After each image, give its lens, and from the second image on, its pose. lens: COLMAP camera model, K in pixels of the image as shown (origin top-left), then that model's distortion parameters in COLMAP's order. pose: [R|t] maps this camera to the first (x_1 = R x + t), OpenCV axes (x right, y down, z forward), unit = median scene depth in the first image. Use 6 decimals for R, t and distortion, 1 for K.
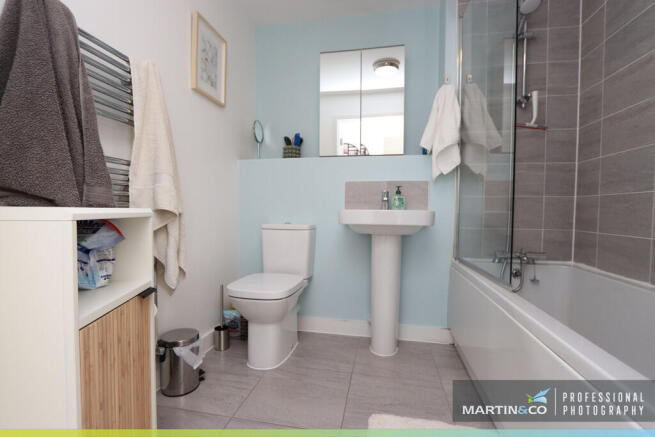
lens RADIAL K [[302.8, 0, 325.6], [0, 302.8, 220.8], [0, 0, 1]] dist [-0.018737, 0.001405]
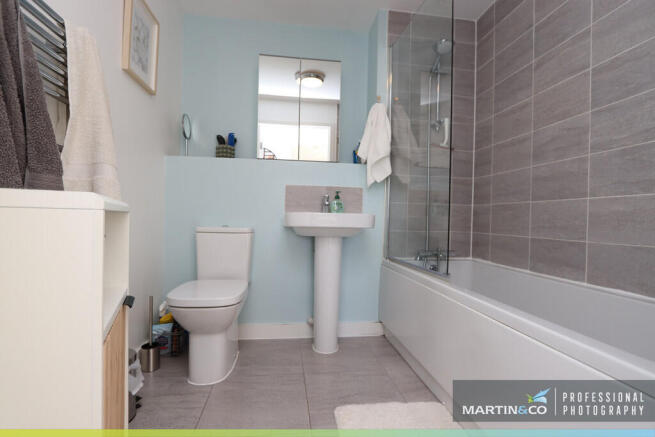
lens RADIAL K [[302.8, 0, 325.6], [0, 302.8, 220.8], [0, 0, 1]] dist [-0.018737, 0.001405]
pose [[0.945849, 0.009000, 0.324483, -0.150113], [-0.001647, 0.999736, -0.022927, 0.013553], [-0.324604, 0.021151, 0.945614, 0.007052]]
